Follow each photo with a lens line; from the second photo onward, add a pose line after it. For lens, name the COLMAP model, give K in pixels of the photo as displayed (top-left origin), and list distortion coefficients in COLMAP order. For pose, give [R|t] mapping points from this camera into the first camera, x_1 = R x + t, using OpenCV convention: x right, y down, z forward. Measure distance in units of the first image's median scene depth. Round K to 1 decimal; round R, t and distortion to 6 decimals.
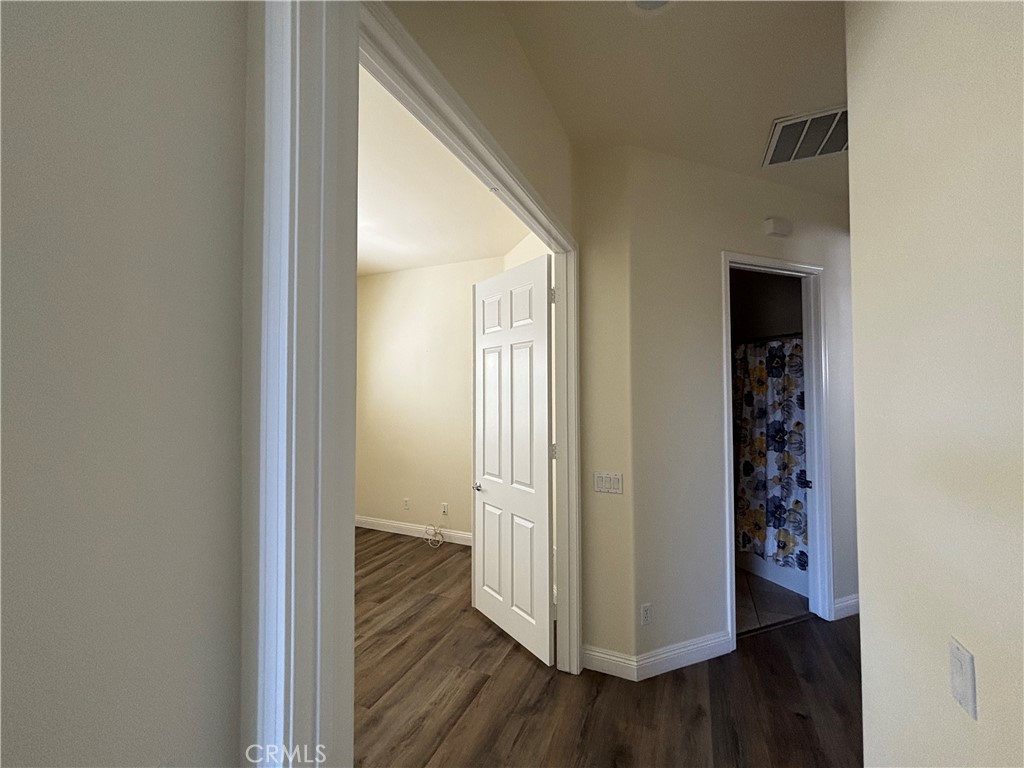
lens RADIAL K [[414.2, 0, 510.7], [0, 414.2, 385.9], [0, 0, 1]] dist [0.006158, -0.000241]
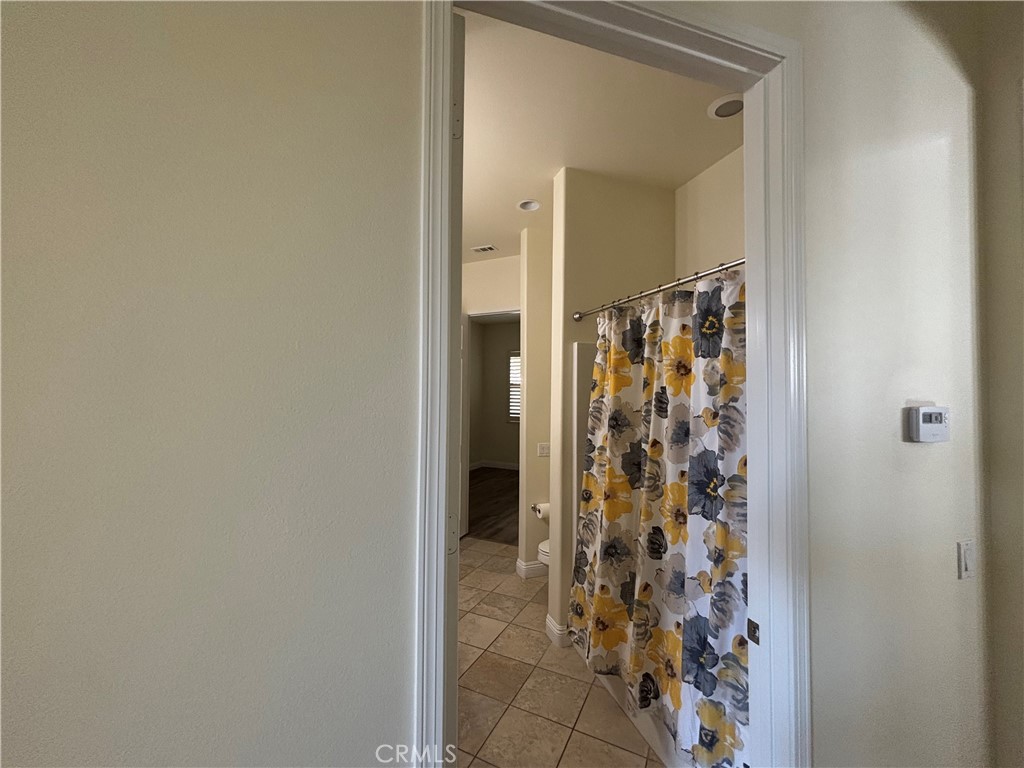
lens RADIAL K [[414.2, 0, 513.0], [0, 414.2, 384.2], [0, 0, 1]] dist [0.006158, -0.000241]
pose [[0.998889, 0.004713, -0.046892, 0.454213], [-0.004578, 0.999985, 0.002970, 0.009785], [0.046906, -0.002752, 0.998896, 0.537935]]
